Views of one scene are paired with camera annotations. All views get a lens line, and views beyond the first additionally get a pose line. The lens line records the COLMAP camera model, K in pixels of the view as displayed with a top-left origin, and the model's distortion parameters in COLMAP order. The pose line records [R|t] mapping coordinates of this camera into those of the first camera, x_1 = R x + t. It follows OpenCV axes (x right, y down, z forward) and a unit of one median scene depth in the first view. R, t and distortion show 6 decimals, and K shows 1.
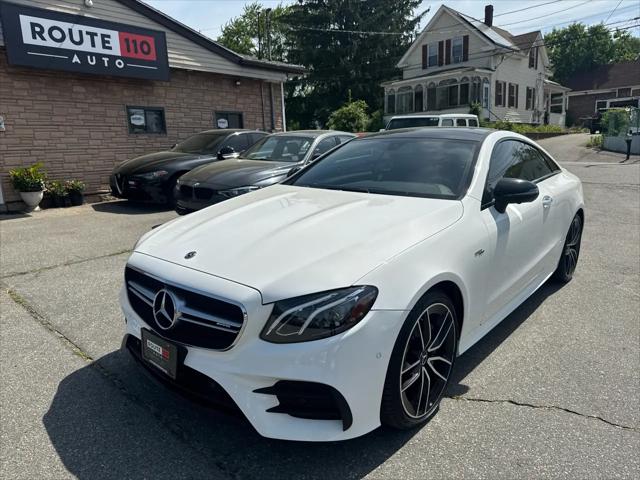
lens RADIAL K [[453.8, 0, 322.3], [0, 453.8, 240.2], [0, 0, 1]] dist [0.026562, -0.032847]
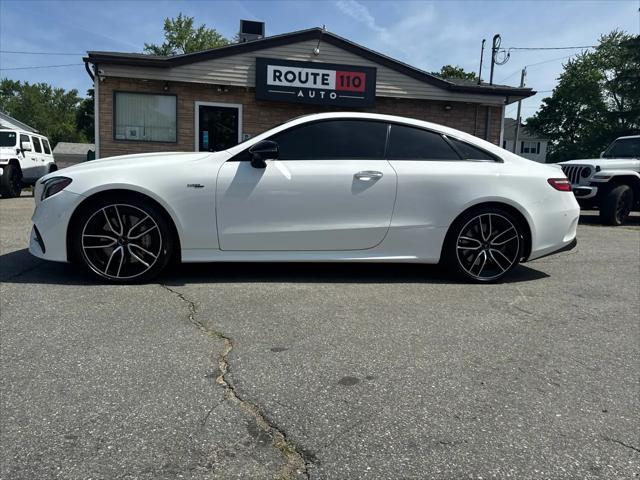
lens RADIAL K [[453.8, 0, 322.2], [0, 453.8, 241.5], [0, 0, 1]] dist [0.026562, -0.032847]
pose [[0.760211, 0.134144, -0.635676, 0.399955], [-0.184839, 0.982674, -0.013682, 0.036714], [0.622827, 0.127899, 0.771834, 0.054837]]
